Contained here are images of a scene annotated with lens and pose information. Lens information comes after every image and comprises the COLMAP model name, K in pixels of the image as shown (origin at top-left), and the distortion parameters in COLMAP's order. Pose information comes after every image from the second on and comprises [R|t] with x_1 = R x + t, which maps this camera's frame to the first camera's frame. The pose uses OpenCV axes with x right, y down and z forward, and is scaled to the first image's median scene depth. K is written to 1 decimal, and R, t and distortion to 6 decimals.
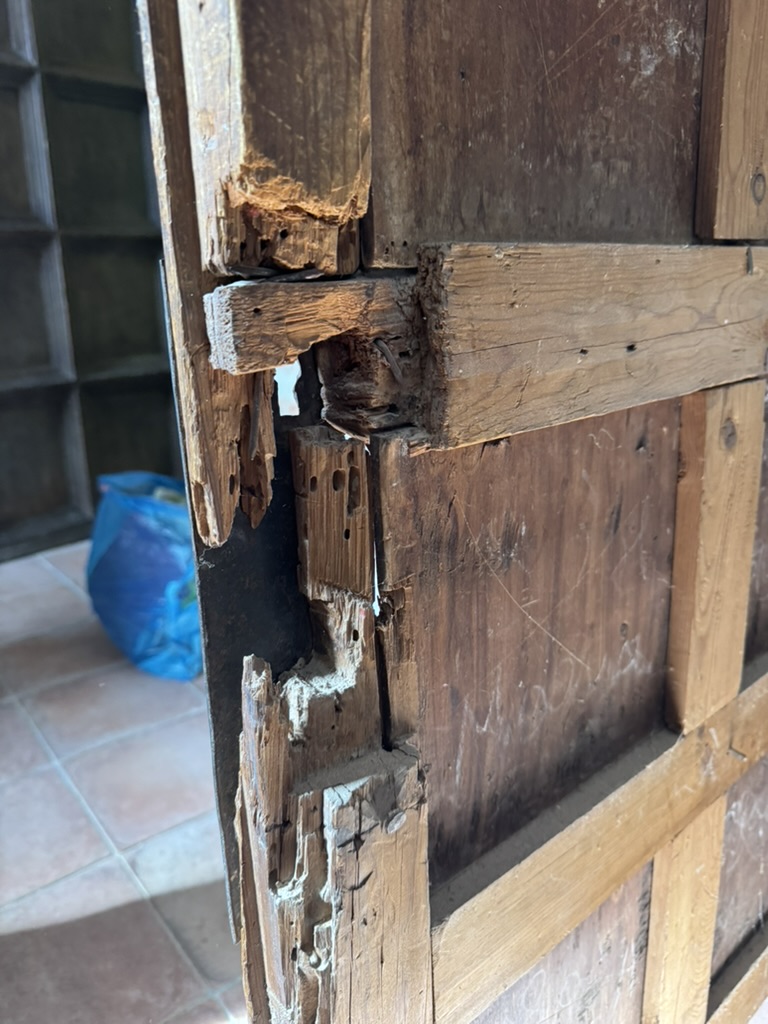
lens RADIAL K [[739.9, 0, 376.2], [0, 739.9, 505.4], [0, 0, 1]] dist [0.053052, -0.052594]
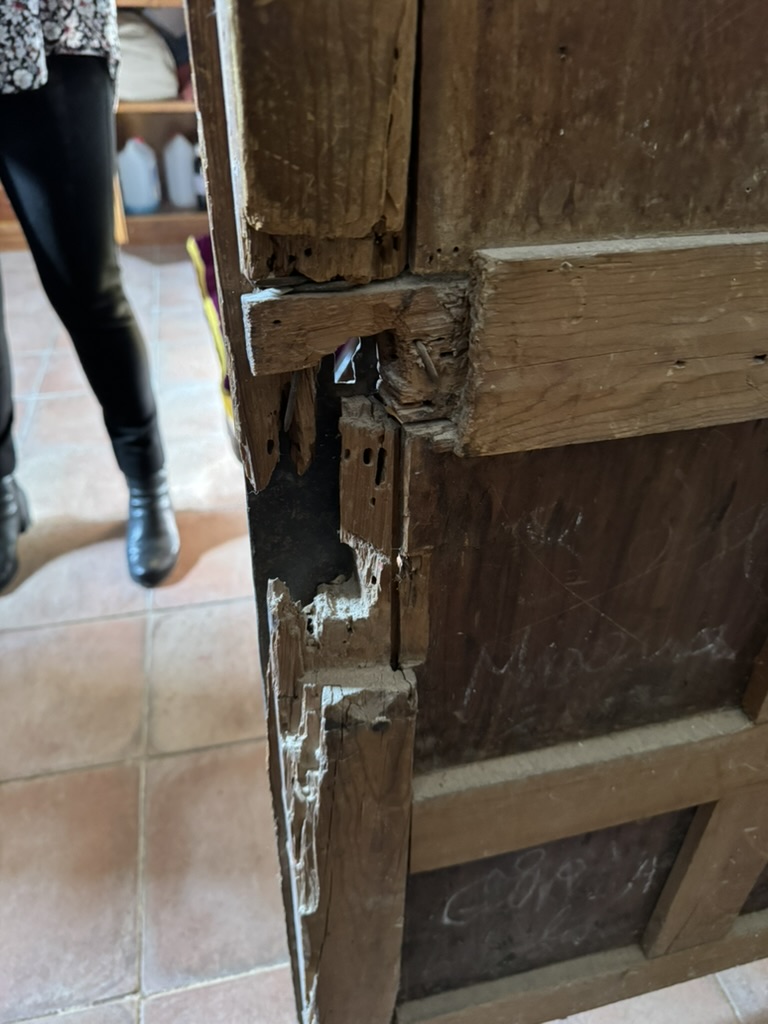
lens RADIAL K [[739.9, 0, 376.2], [0, 739.9, 505.4], [0, 0, 1]] dist [0.053052, -0.052594]
pose [[0.898641, 0.283392, -0.334864, 0.342606], [-0.158992, 0.921836, 0.353469, -0.353428], [0.408860, -0.264400, 0.873456, 0.035089]]
